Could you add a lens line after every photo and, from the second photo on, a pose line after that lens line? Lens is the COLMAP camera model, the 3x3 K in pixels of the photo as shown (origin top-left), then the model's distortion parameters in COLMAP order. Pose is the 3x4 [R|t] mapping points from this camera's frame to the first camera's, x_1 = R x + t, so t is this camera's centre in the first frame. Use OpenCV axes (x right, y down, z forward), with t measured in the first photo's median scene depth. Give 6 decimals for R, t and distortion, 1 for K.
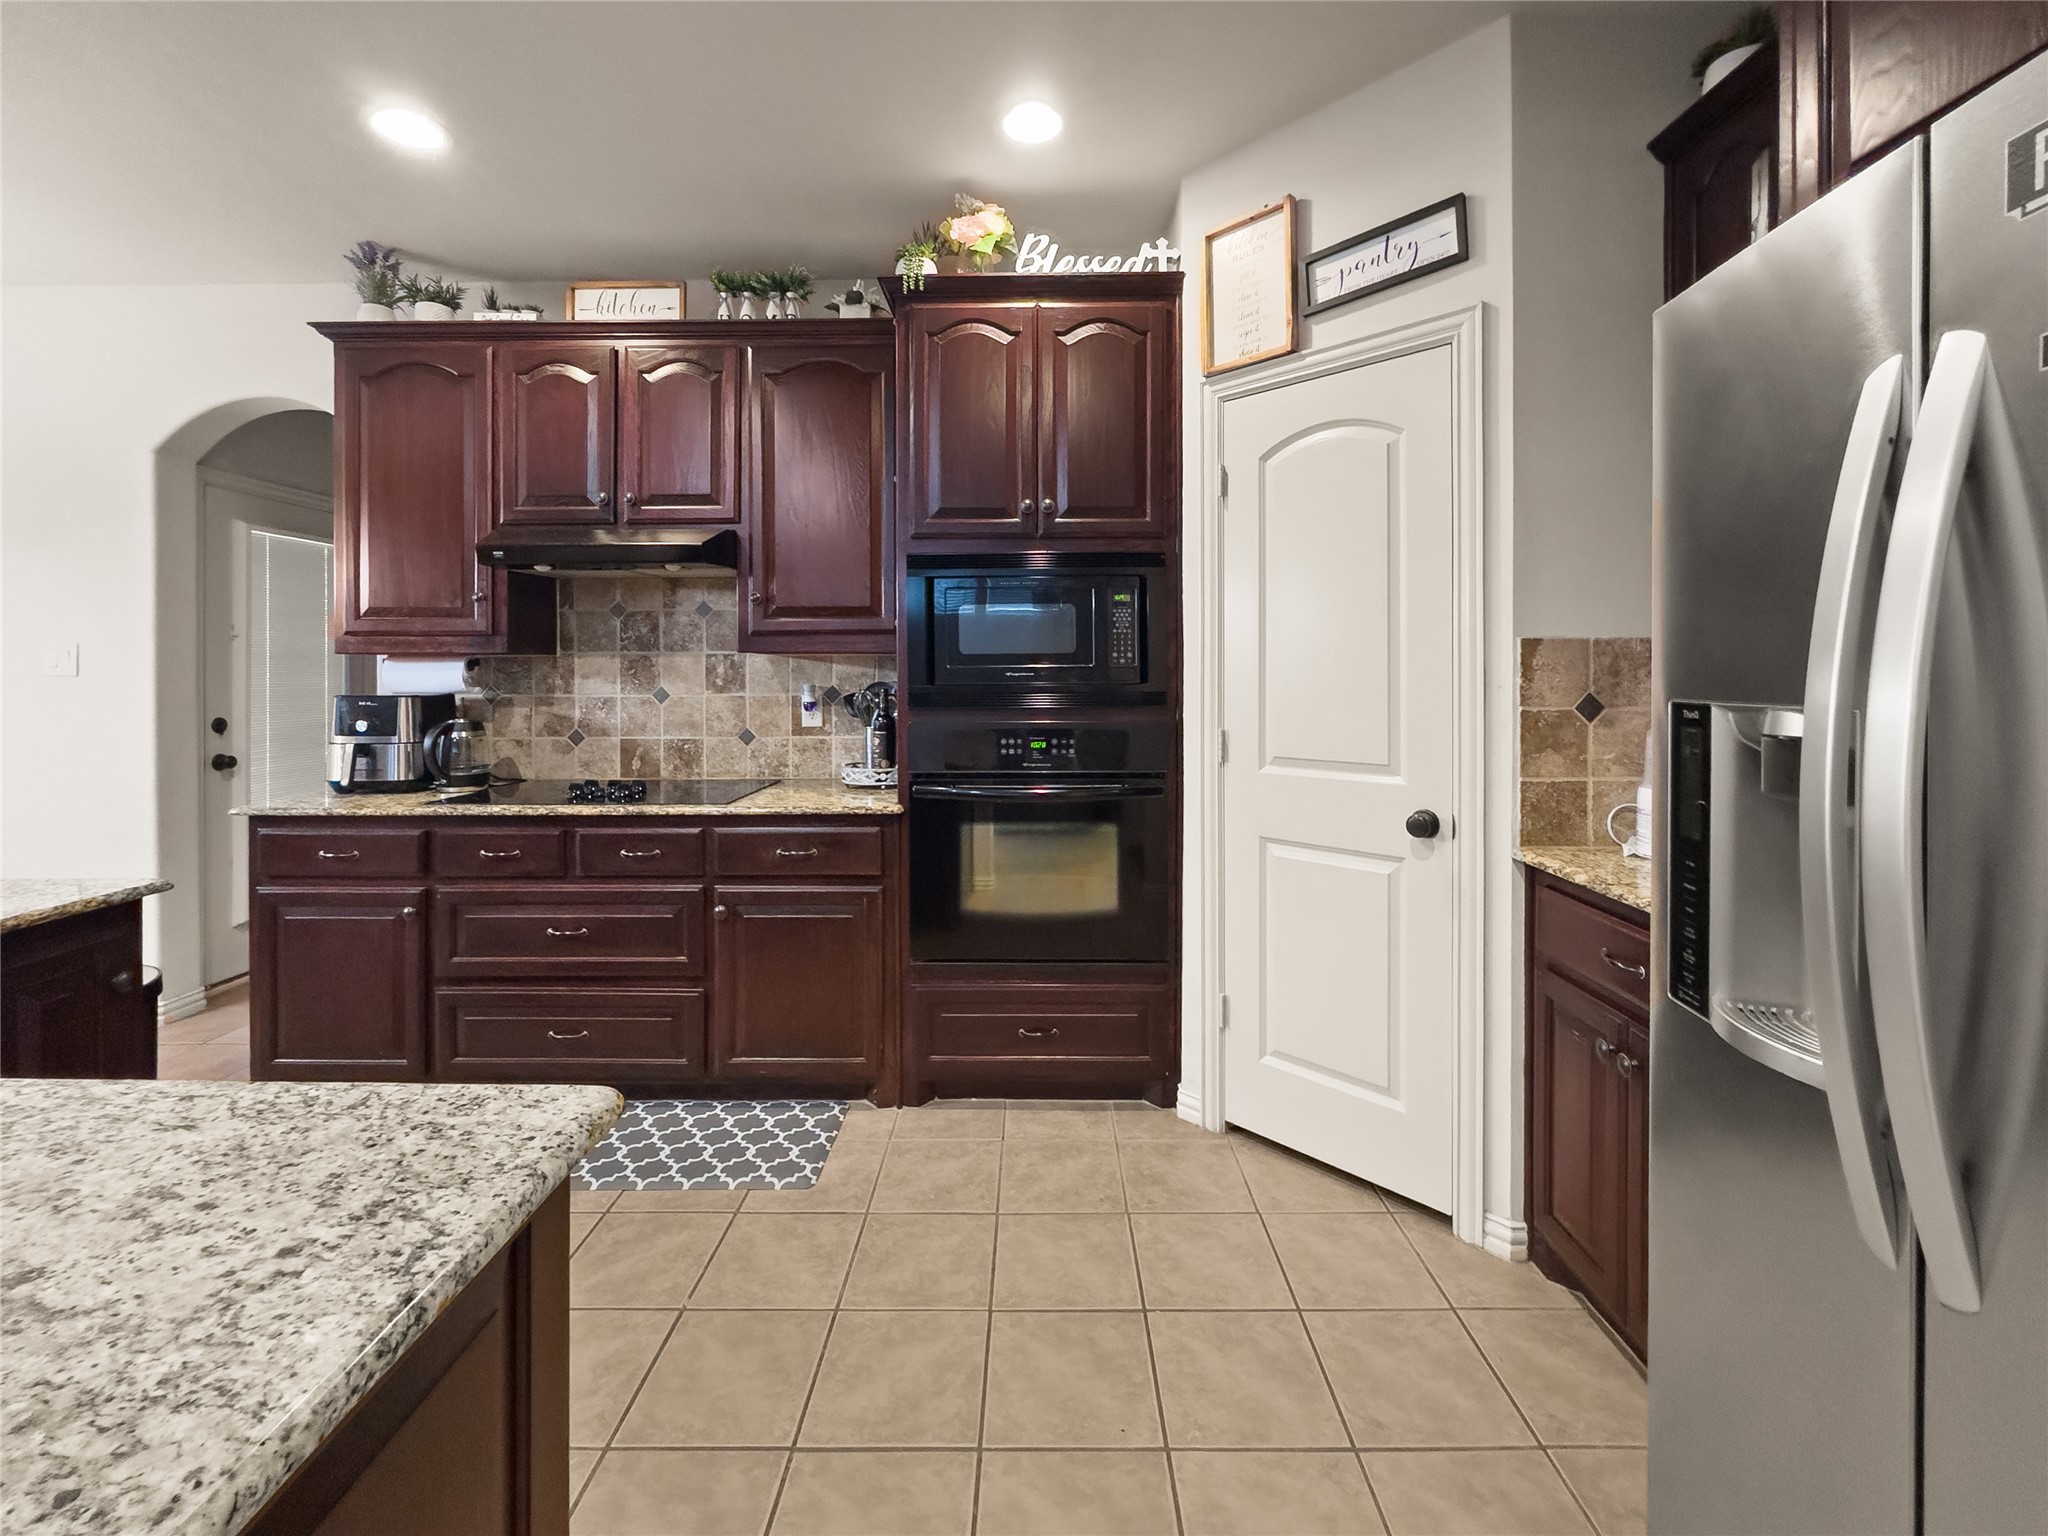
lens RADIAL K [[859.2, 0, 1040.4], [0, 859.2, 667.2], [0, 0, 1]] dist [-0.005123, 0.000590]
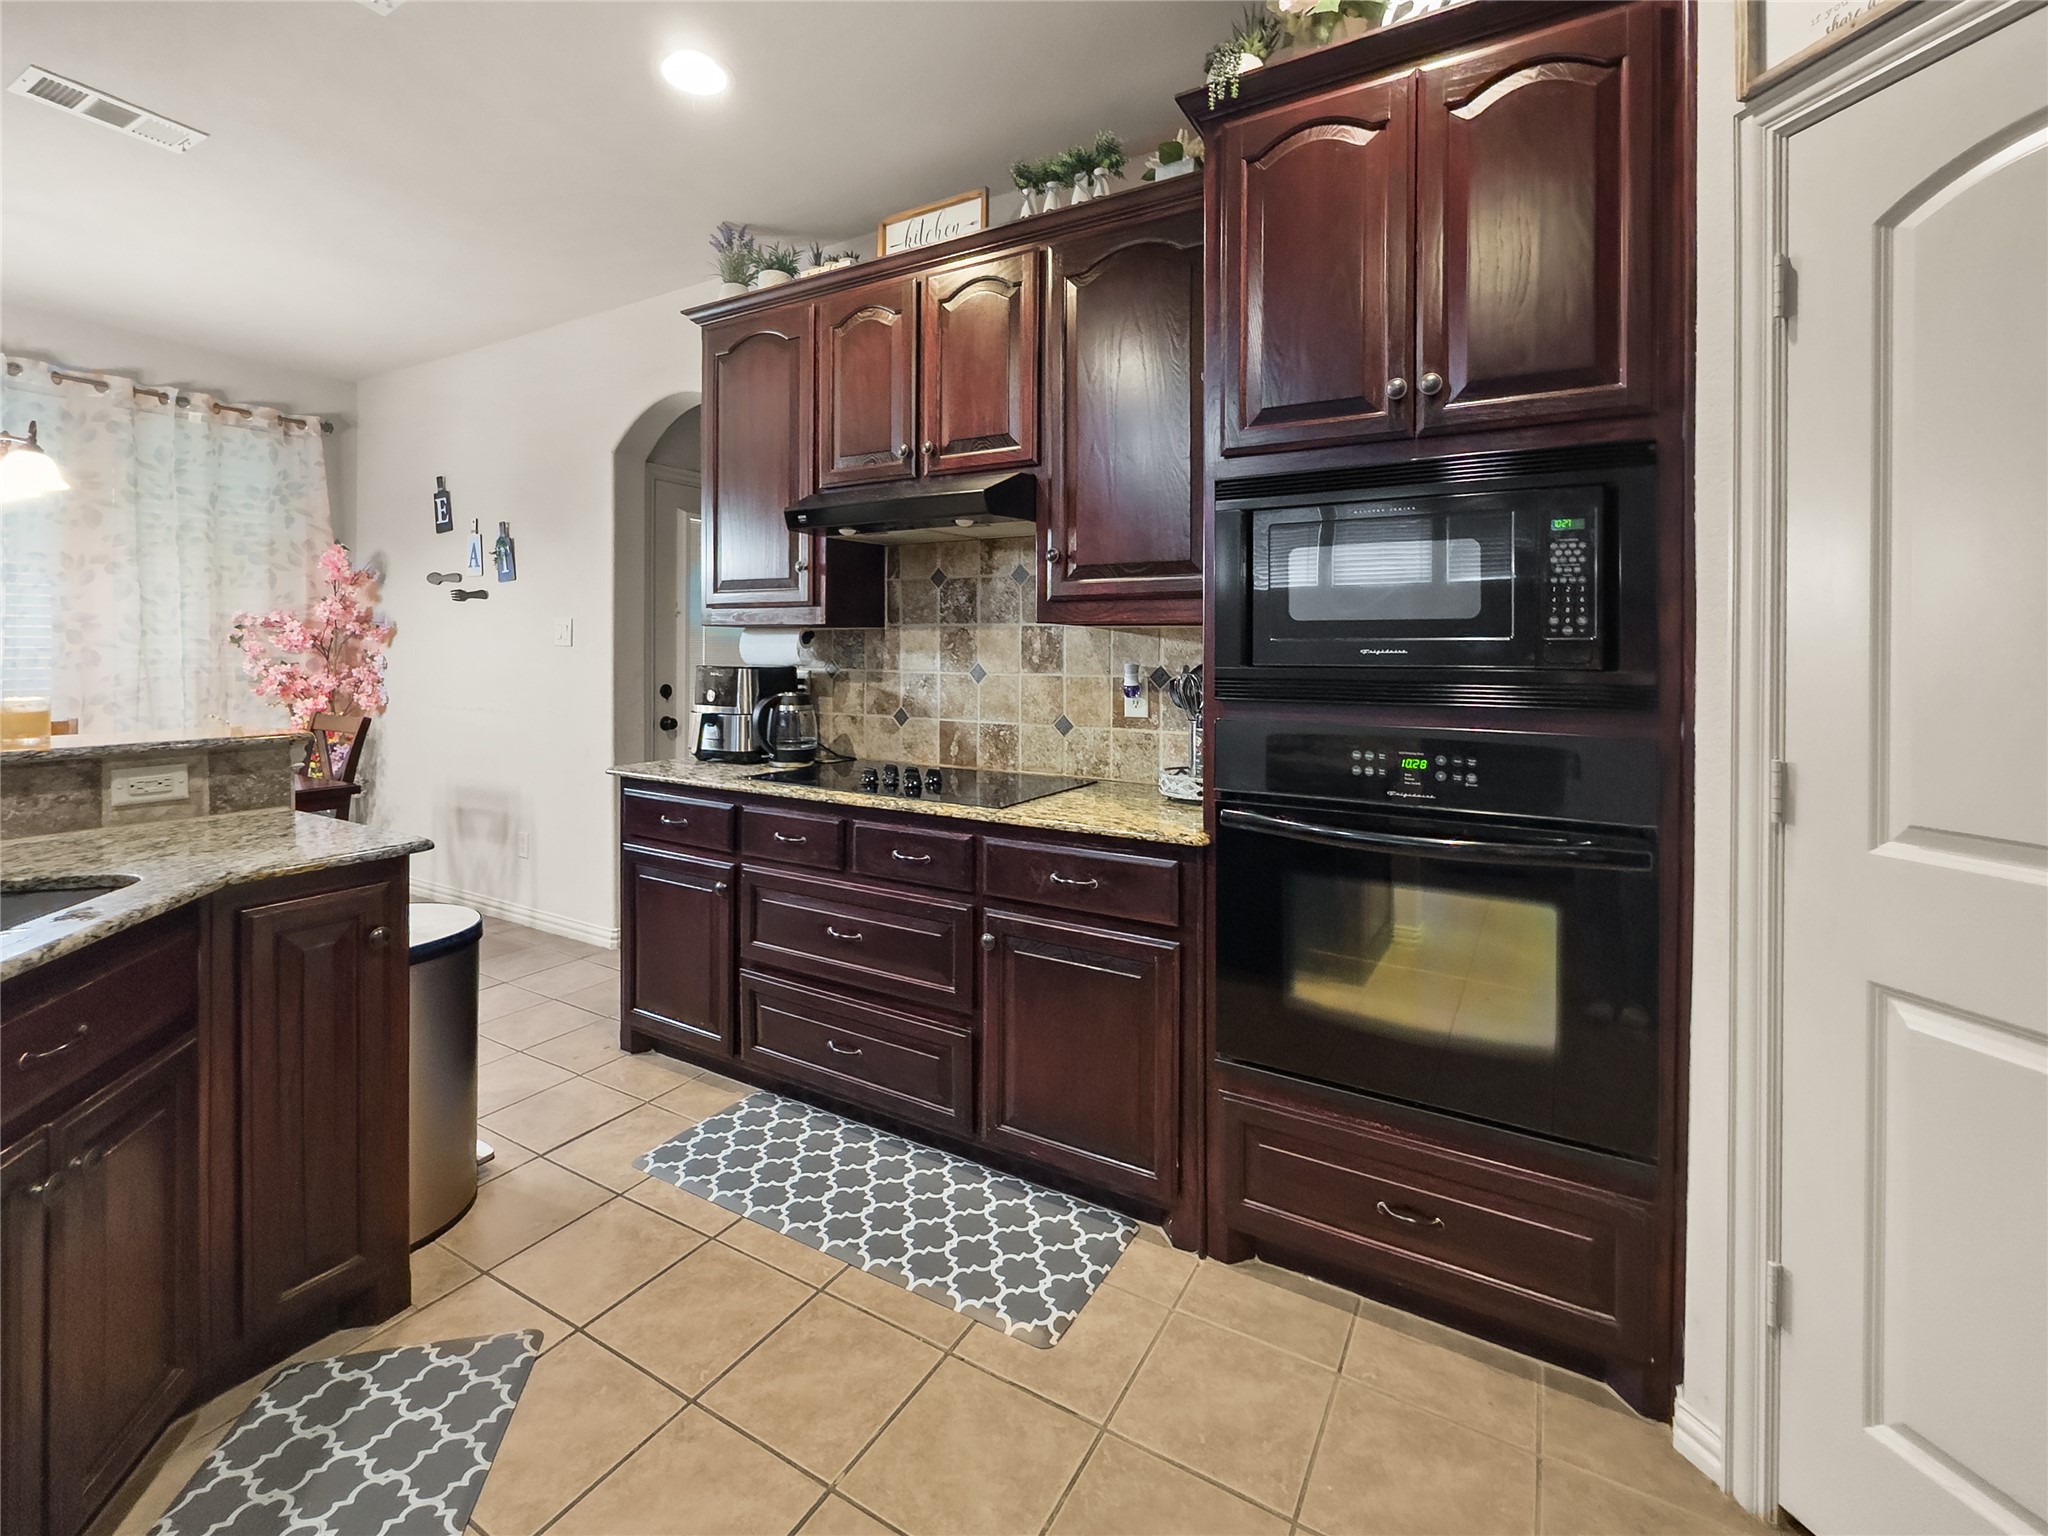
lens RADIAL K [[914.1, 0, 1024.4], [0, 914.1, 648.8], [0, 0, 1]] dist [0.000175, -0.001549]
pose [[0.863894, 0.009772, -0.503579, 0.087298], [-0.010352, 0.999945, 0.001644, 0.007009], [0.503567, 0.003792, 0.863948, 0.266254]]
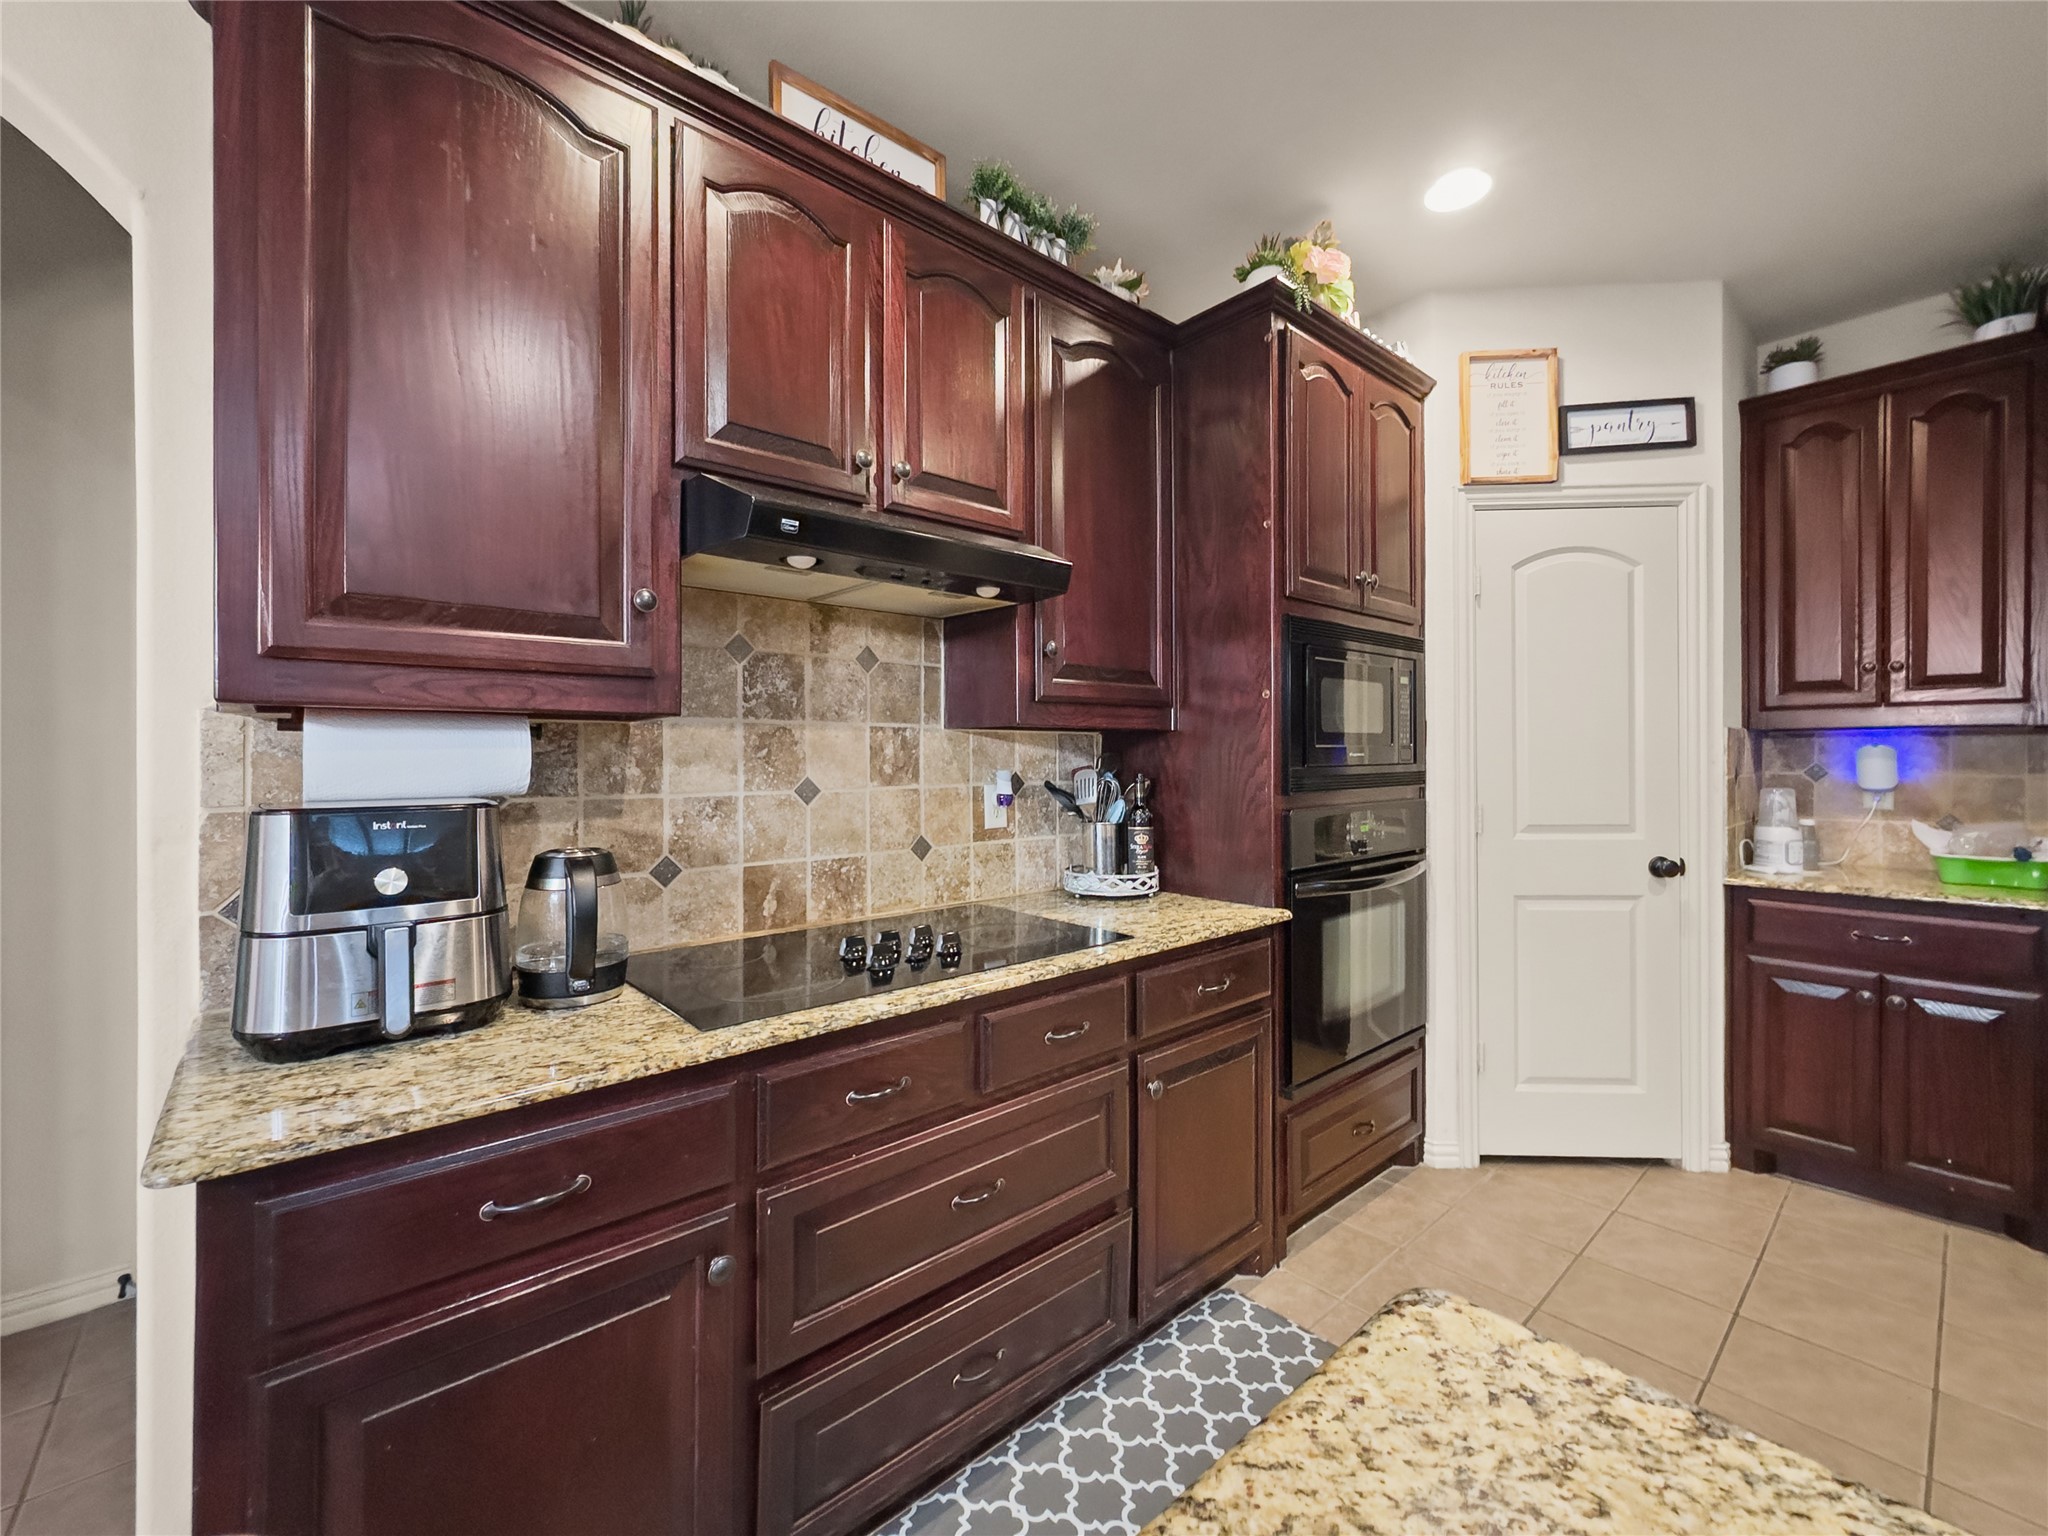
lens RADIAL K [[859.2, 0, 1030.2], [0, 859.2, 755.0], [0, 0, 1]] dist [-0.005123, 0.000590]
pose [[0.743022, -0.000284, 0.669267, -0.912613], [0.000914, 0.999999, -0.000591, 0.008909], [-0.669266, 0.001051, 0.743022, 0.534961]]
